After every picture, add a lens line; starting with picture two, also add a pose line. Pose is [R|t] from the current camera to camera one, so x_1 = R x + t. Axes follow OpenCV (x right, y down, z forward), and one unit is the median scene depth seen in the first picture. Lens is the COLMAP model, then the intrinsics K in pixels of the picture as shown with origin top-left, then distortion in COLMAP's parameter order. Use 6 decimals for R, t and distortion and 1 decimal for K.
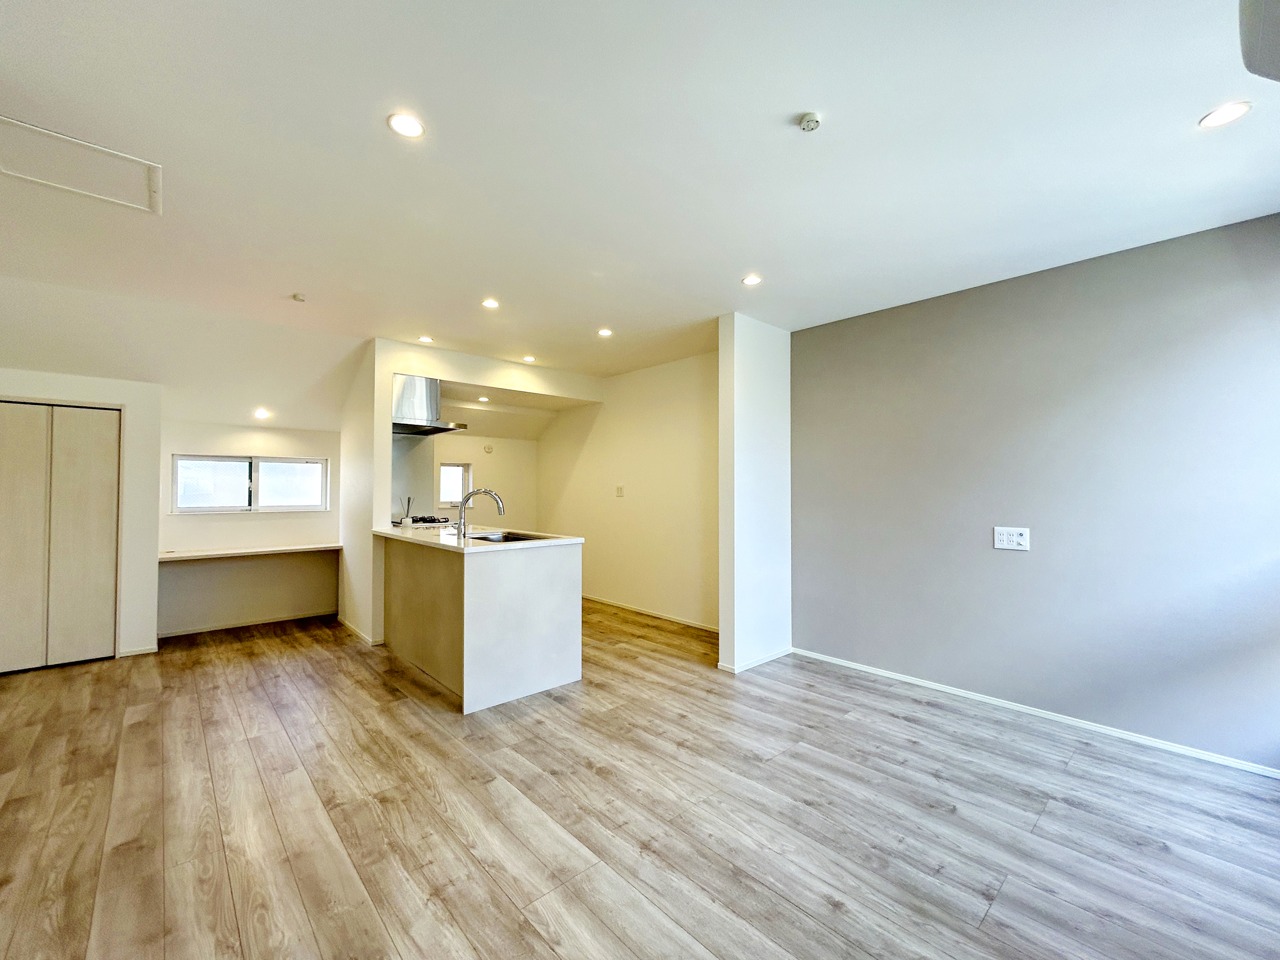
lens RADIAL K [[520.3, 0, 637.9], [0, 520.3, 486.9], [0, 0, 1]] dist [-0.003004, 0.002081]
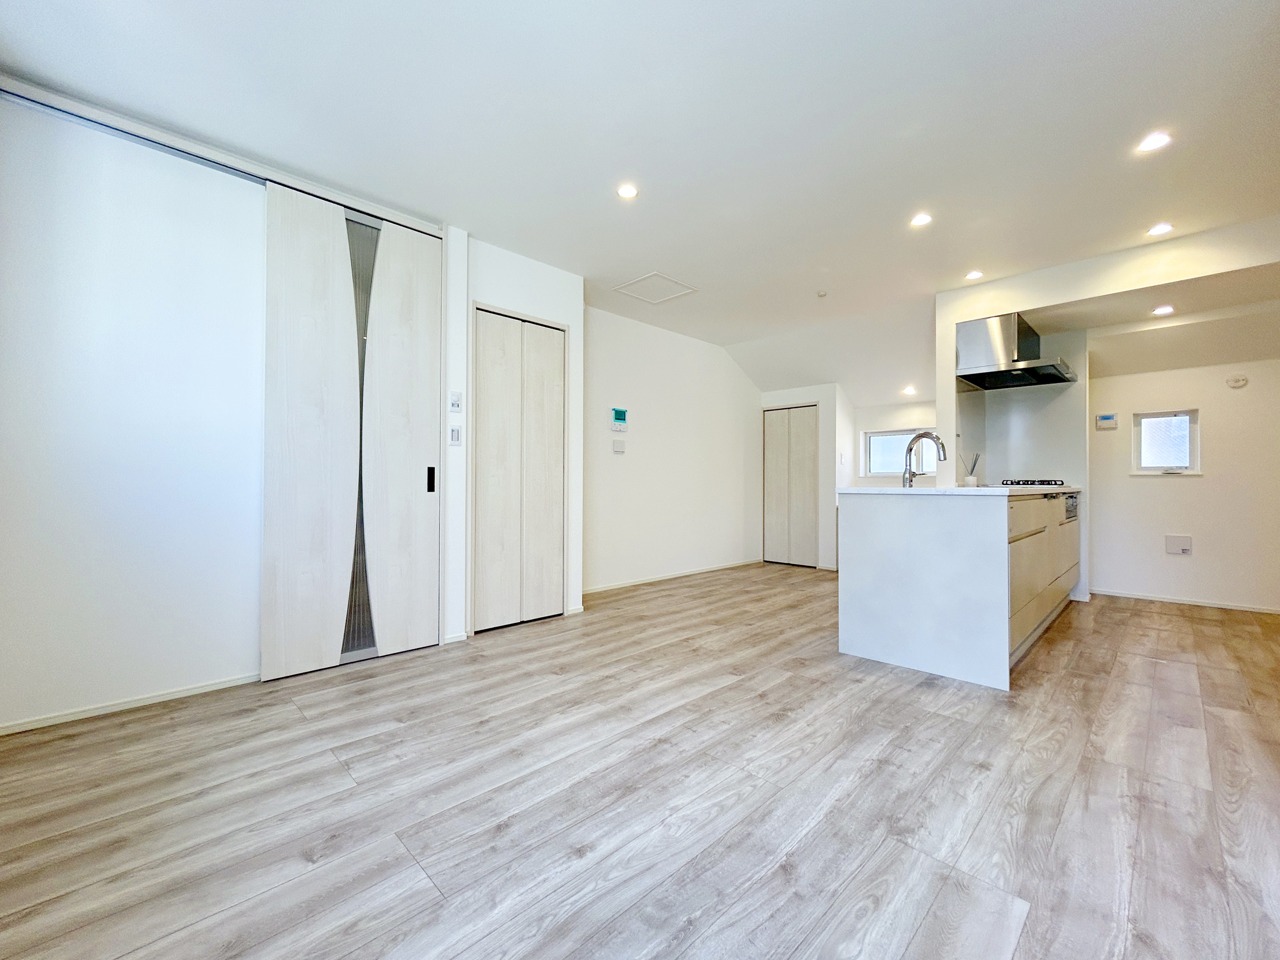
lens RADIAL K [[520.3, 0, 646.4], [0, 520.3, 475.6], [0, 0, 1]] dist [-0.003004, 0.002081]
pose [[0.058514, -0.016160, -0.998156, 0.839998], [0.004552, 0.999863, -0.015921, 0.135976], [0.998276, -0.003612, 0.058580, 0.713760]]
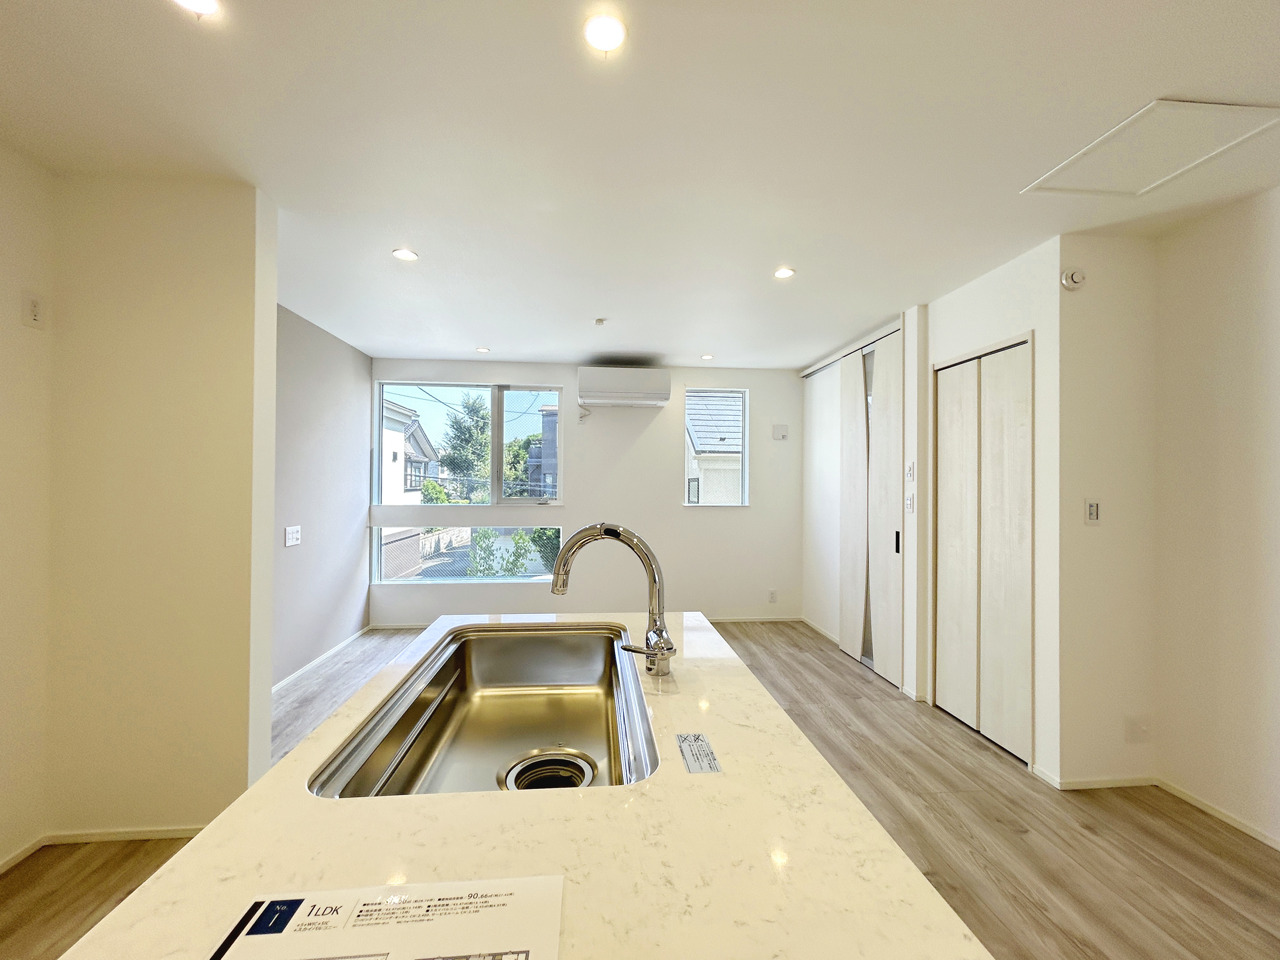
lens RADIAL K [[520.3, 0, 637.4], [0, 520.3, 483.7], [0, 0, 1]] dist [-0.003004, 0.002081]
pose [[-0.800561, -0.007783, 0.599201, -0.786214], [-0.014154, 0.999882, -0.005923, -0.029447], [-0.599084, -0.013223, -0.800577, 1.904951]]
